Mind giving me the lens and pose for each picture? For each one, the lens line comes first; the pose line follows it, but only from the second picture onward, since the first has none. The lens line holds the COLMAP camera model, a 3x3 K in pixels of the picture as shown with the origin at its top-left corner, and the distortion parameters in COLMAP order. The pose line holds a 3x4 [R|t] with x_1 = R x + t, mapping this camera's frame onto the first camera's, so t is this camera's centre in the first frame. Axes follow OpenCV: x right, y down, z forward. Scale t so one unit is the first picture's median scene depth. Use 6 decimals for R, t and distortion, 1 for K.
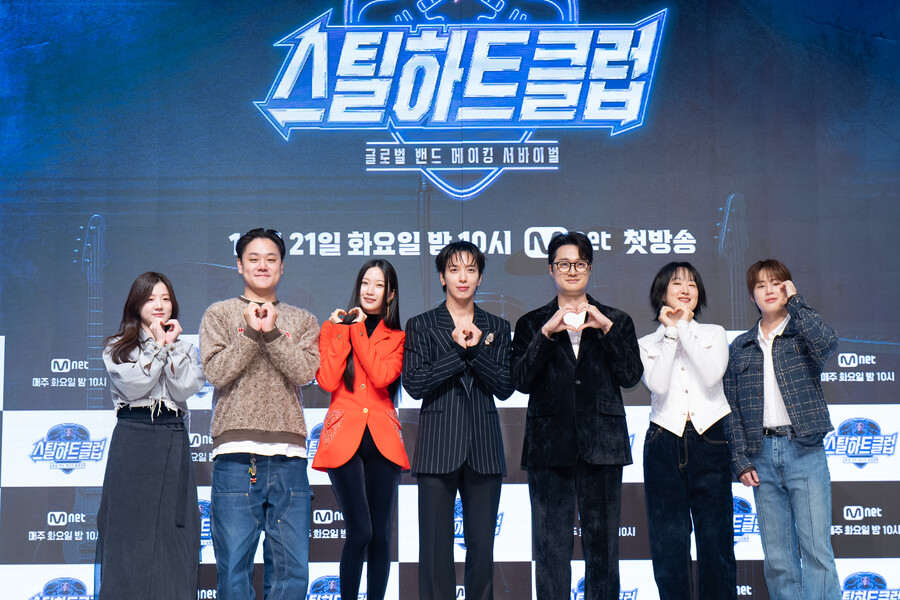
lens RADIAL K [[1857.1, 0, 455.4], [0, 1857.1, 295.5], [0, 0, 1]] dist [0.005109, 0.000000]
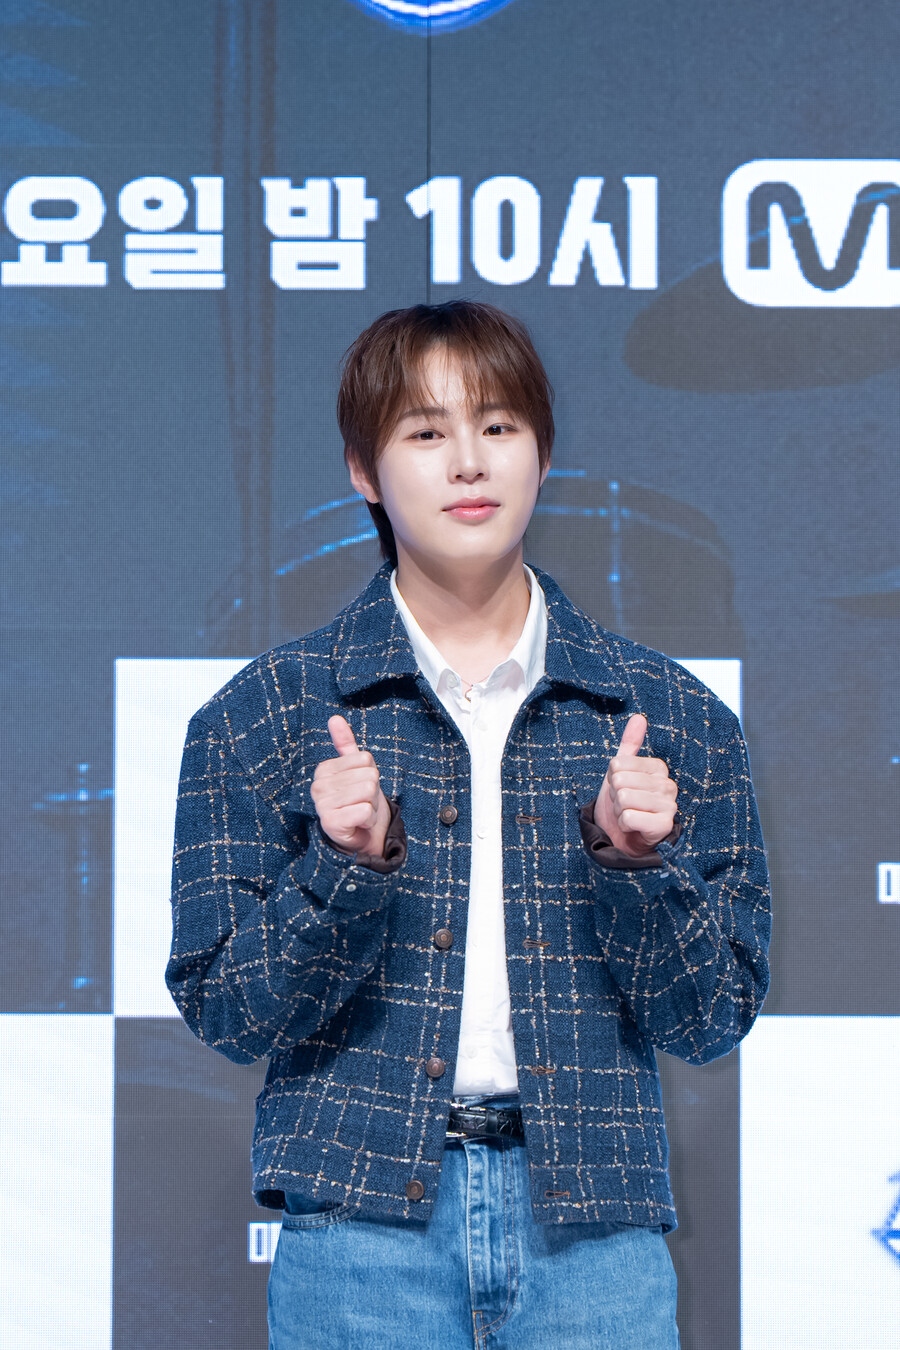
lens RADIAL K [[6002.1, 0, 447.8], [0, 6002.1, 666.9], [0, 0, 1]] dist [0.069520, 0.000000]
pose [[0.999749, 0.009811, -0.020158, 0.020304], [-0.009939, 0.999931, -0.006276, 0.025012], [0.020095, 0.006474, 0.999777, 0.321949]]
